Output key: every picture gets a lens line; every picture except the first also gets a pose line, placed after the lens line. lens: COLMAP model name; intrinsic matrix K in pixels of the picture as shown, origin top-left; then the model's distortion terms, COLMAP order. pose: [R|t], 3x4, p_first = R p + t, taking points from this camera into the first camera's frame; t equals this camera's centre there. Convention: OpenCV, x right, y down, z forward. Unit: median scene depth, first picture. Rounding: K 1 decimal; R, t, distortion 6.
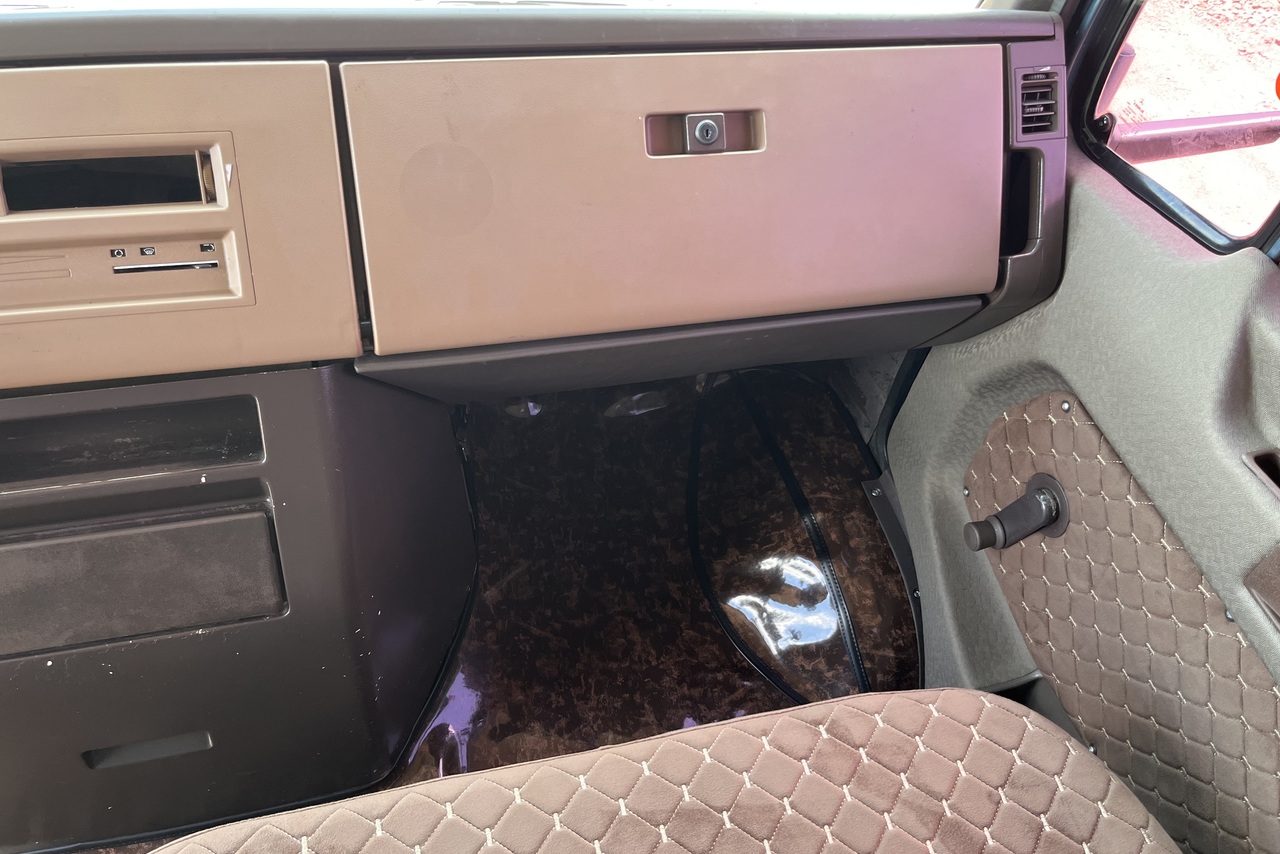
lens RADIAL K [[971.2, 0, 620.6], [0, 971.2, 416.7], [0, 0, 1]] dist [0.070716, -0.088780]
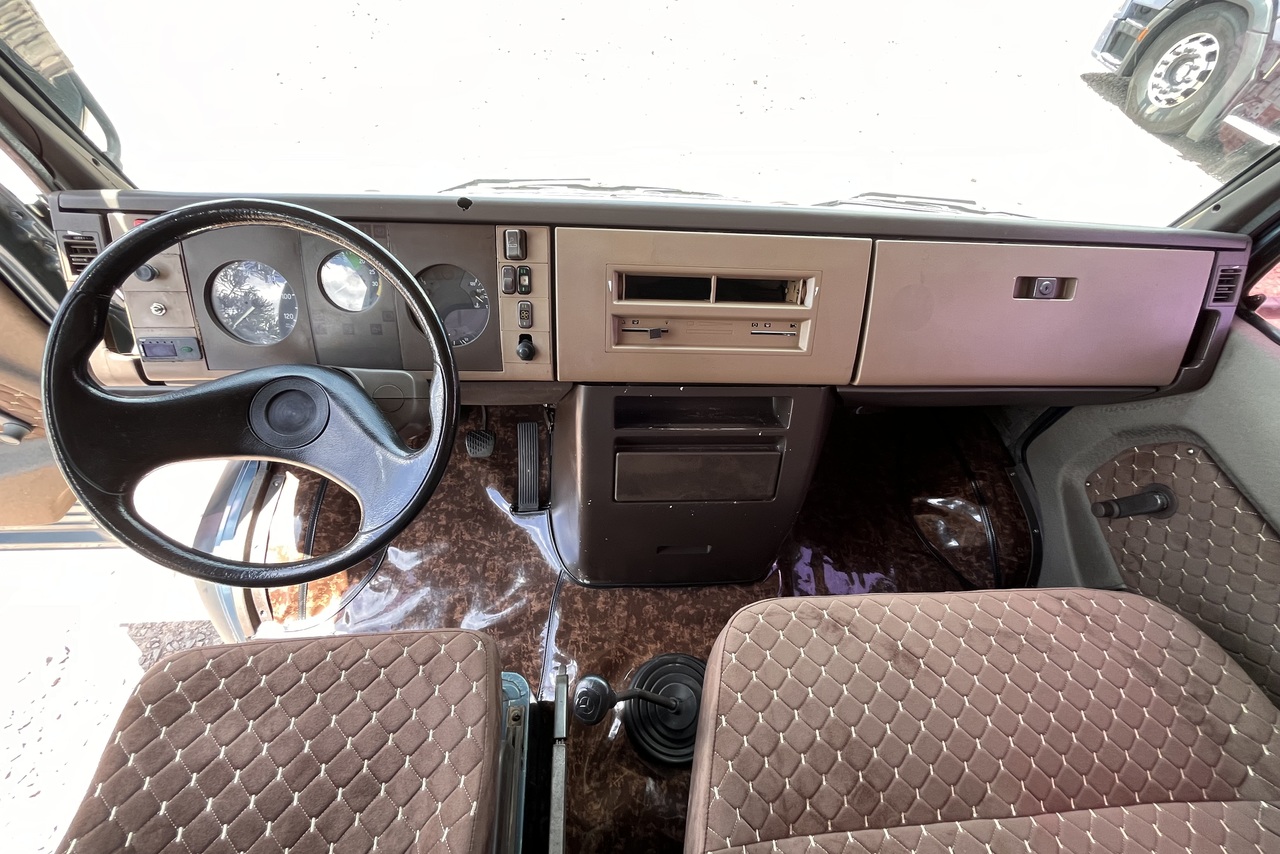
lens RADIAL K [[514.3, 0, 640.0], [0, 514.3, 427.0], [0, 0, 1]] dist [0.000170, -0.000054]
pose [[0.980368, 0.134915, -0.143796, -0.462511], [-0.123338, 0.988576, 0.086629, -0.012952], [0.153841, -0.067193, 0.985808, -0.110915]]
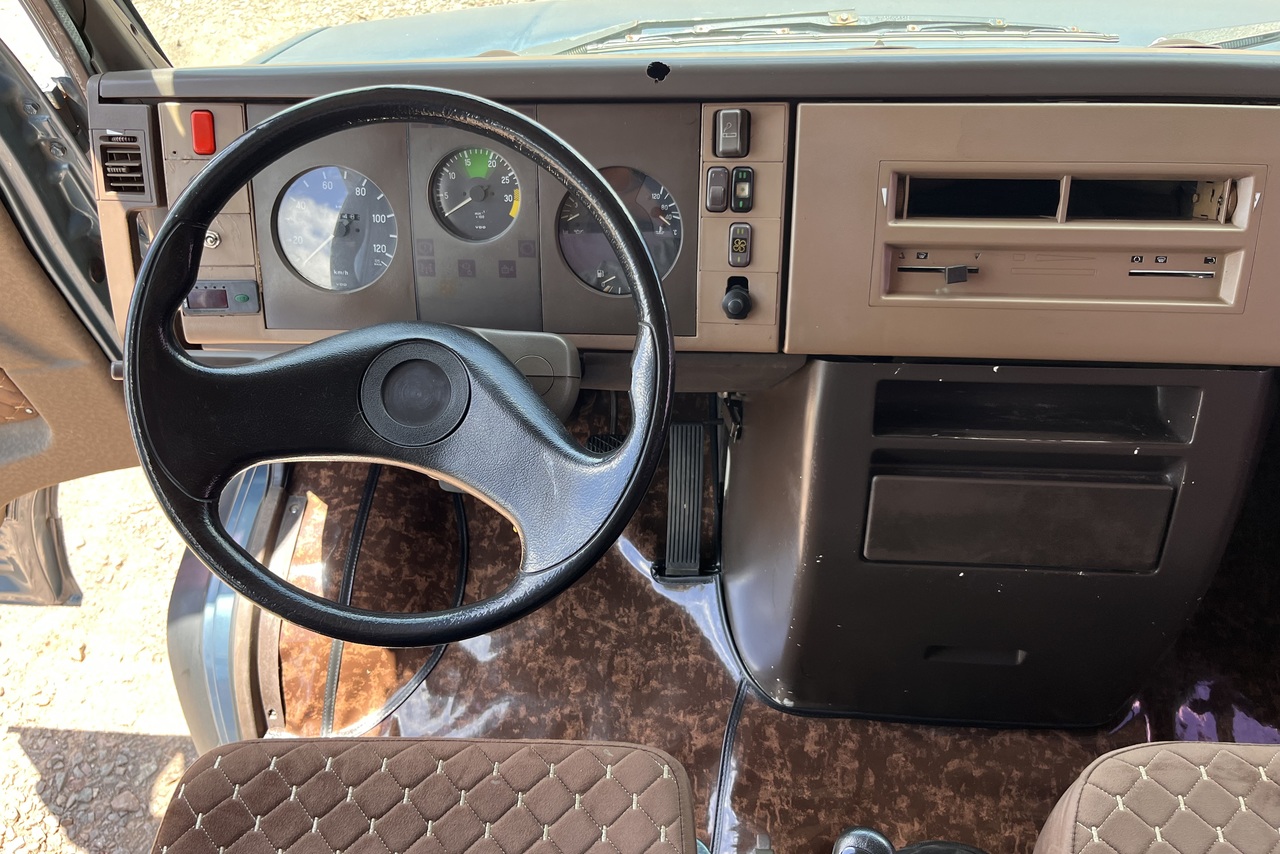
lens RADIAL K [[969.6, 0, 640.0], [0, 969.6, 427.0], [0, 0, 1]] dist [0.063060, -0.099371]
pose [[0.937463, 0.158289, -0.310013, -0.554829], [-0.136534, 0.986465, 0.090806, 0.007879], [0.320191, -0.042800, 0.946386, -0.272800]]
